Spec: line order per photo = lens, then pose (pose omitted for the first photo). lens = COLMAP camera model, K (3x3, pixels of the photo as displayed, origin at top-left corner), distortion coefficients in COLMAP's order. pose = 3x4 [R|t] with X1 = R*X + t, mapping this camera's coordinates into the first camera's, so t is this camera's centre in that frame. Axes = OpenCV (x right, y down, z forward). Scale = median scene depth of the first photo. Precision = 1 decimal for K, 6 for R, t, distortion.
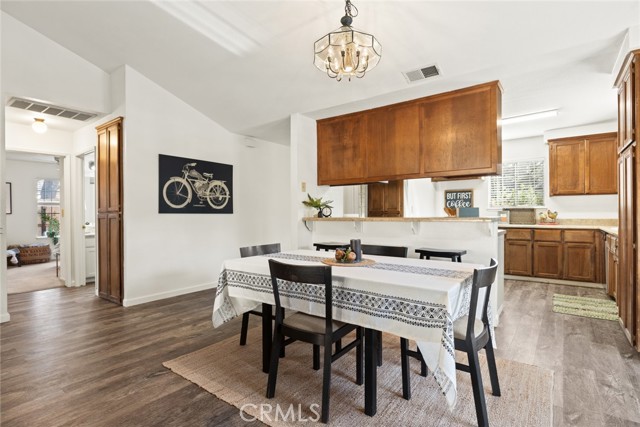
lens RADIAL K [[321.8, 0, 320.0], [0, 321.8, 213.5], [0, 0, 1]] dist [-0.004667, -0.001143]
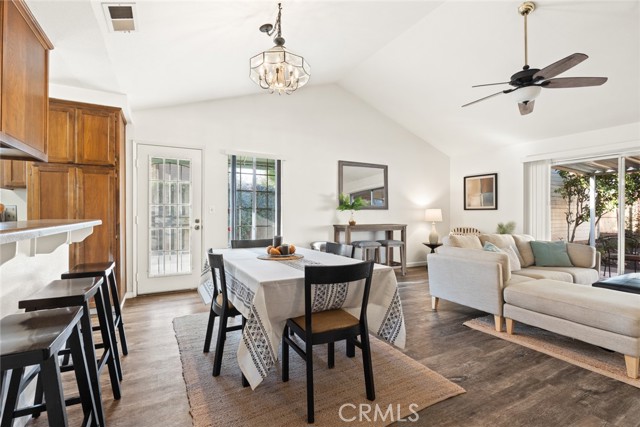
lens RADIAL K [[300.4, 0, 320.0], [0, 300.4, 213.5], [0, 0, 1]] dist [-0.003574, -0.000304]
pose [[-0.912486, 0.002050, 0.409103, -0.230312], [0.003311, 0.999992, 0.002374, -0.002772], [-0.409094, 0.003521, -0.912485, 0.937039]]
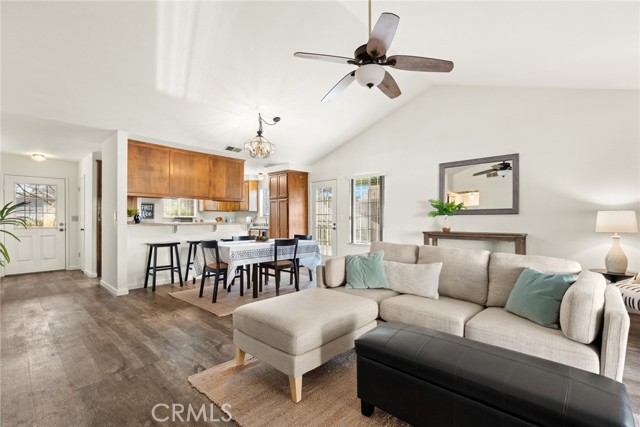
lens RADIAL K [[287.2, 0, 321.4], [0, 287.2, 217.1], [0, 0, 1]] dist [0.002788, 0.000142]
pose [[0.097942, 0.016942, 0.995048, -0.904615], [0.002465, 0.999848, -0.017266, 0.008717], [-0.995189, 0.004144, 0.097885, 0.191631]]
